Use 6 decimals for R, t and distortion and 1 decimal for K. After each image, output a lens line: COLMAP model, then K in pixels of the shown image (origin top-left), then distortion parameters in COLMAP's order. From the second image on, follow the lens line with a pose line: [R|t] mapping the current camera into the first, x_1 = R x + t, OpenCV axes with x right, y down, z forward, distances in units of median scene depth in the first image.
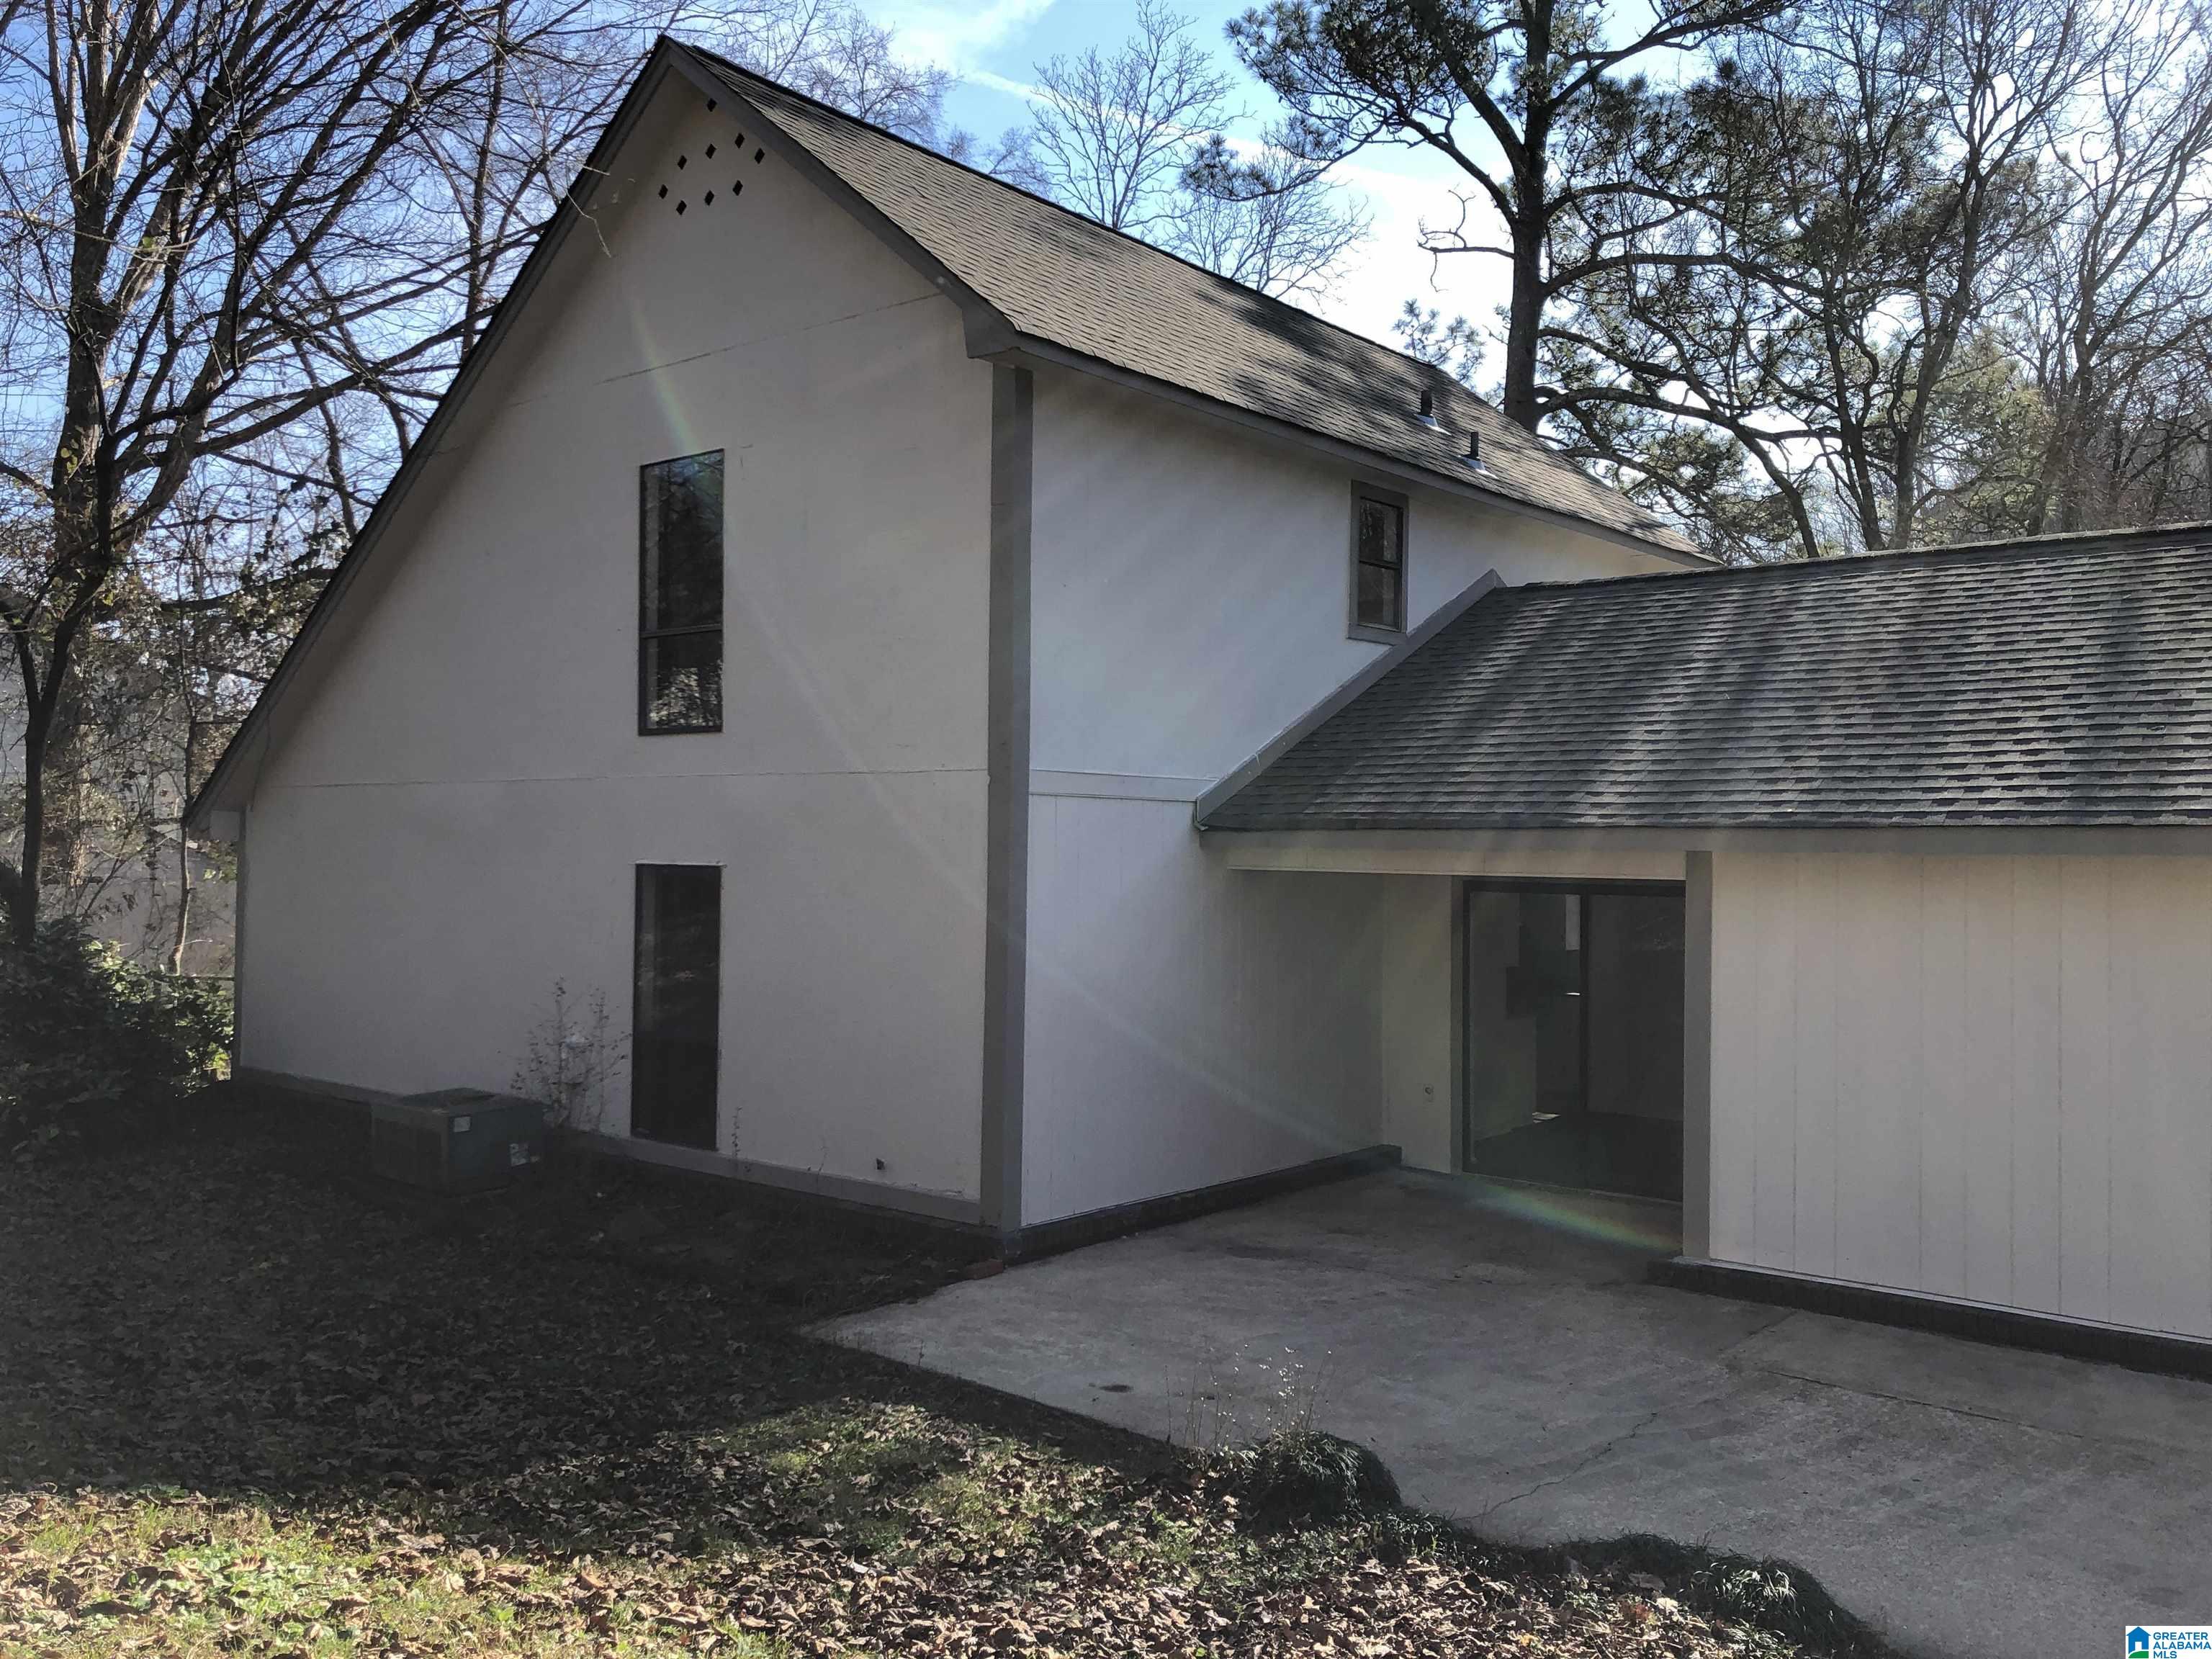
lens RADIAL K [[1804.1, 0, 1103.6], [0, 1804.1, 828.7], [0, 0, 1]] dist [0.069014, -0.085750]
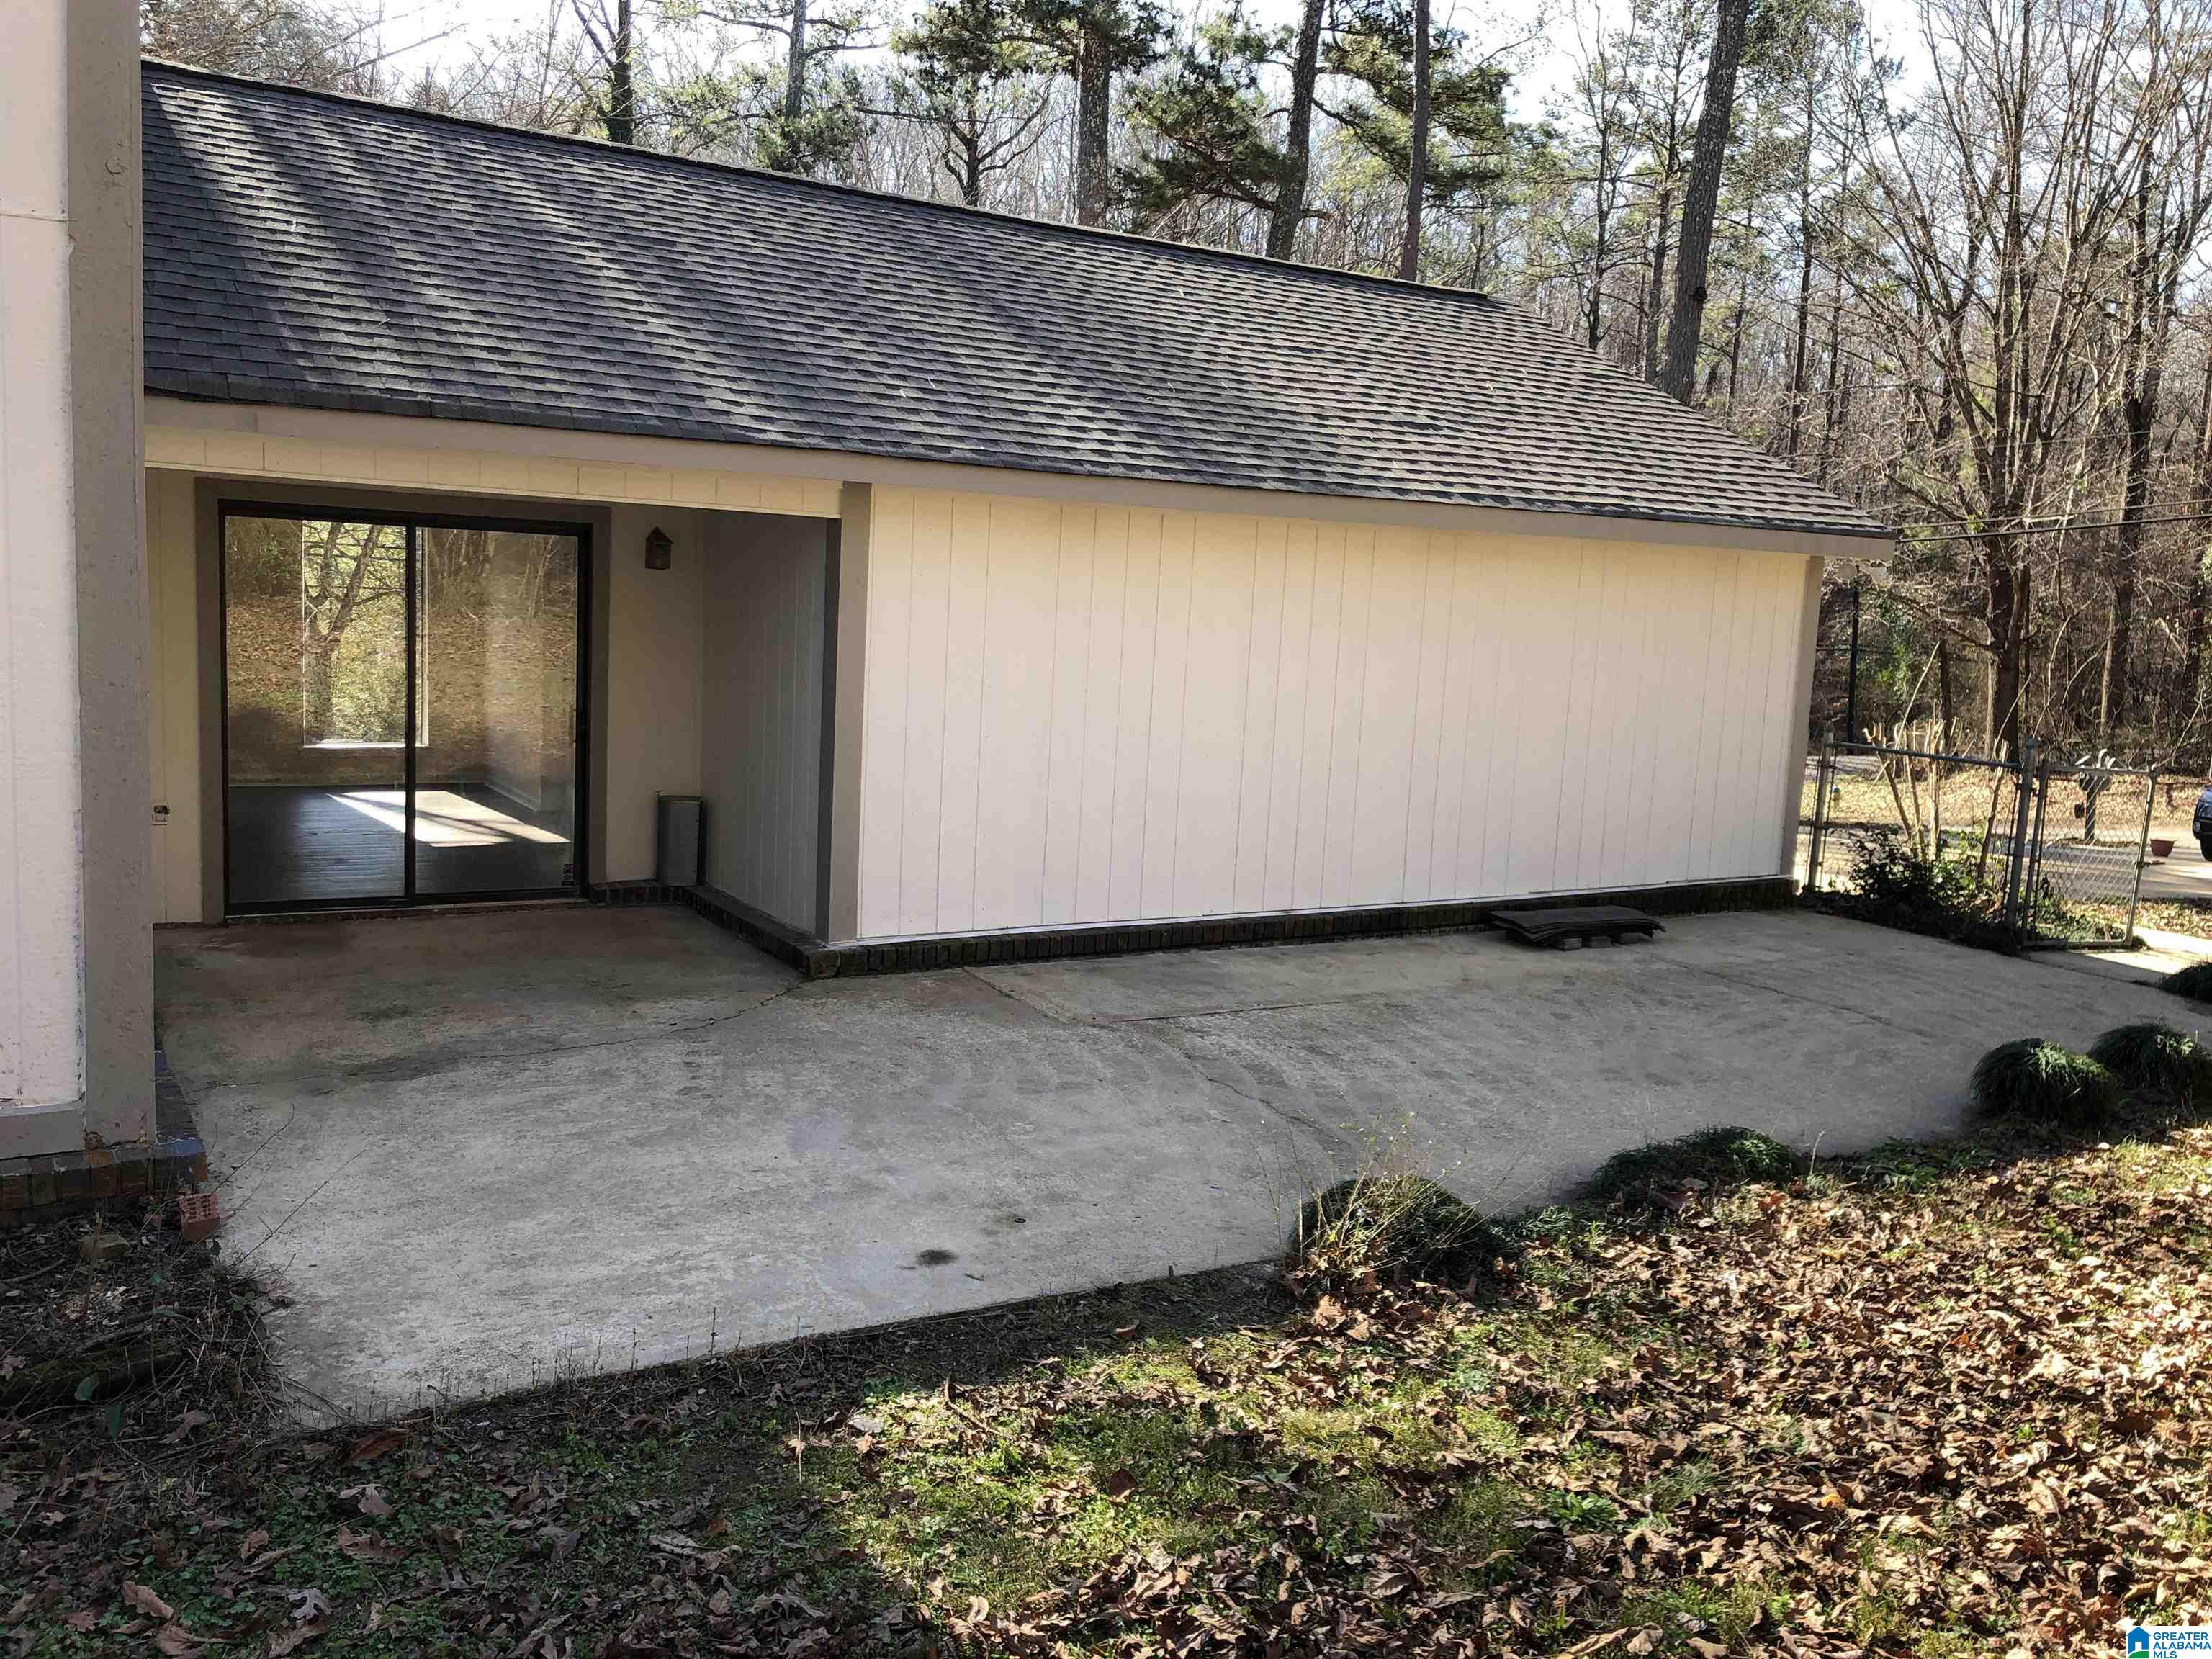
lens RADIAL K [[1804.1, 0, 1105.6], [0, 1804.1, 824.6], [0, 0, 1]] dist [0.069014, -0.085750]
pose [[0.320212, -0.122859, 0.939345, -0.544643], [-0.056686, 0.987293, 0.148453, 0.044616], [-0.945648, -0.100784, 0.309179, 0.702439]]
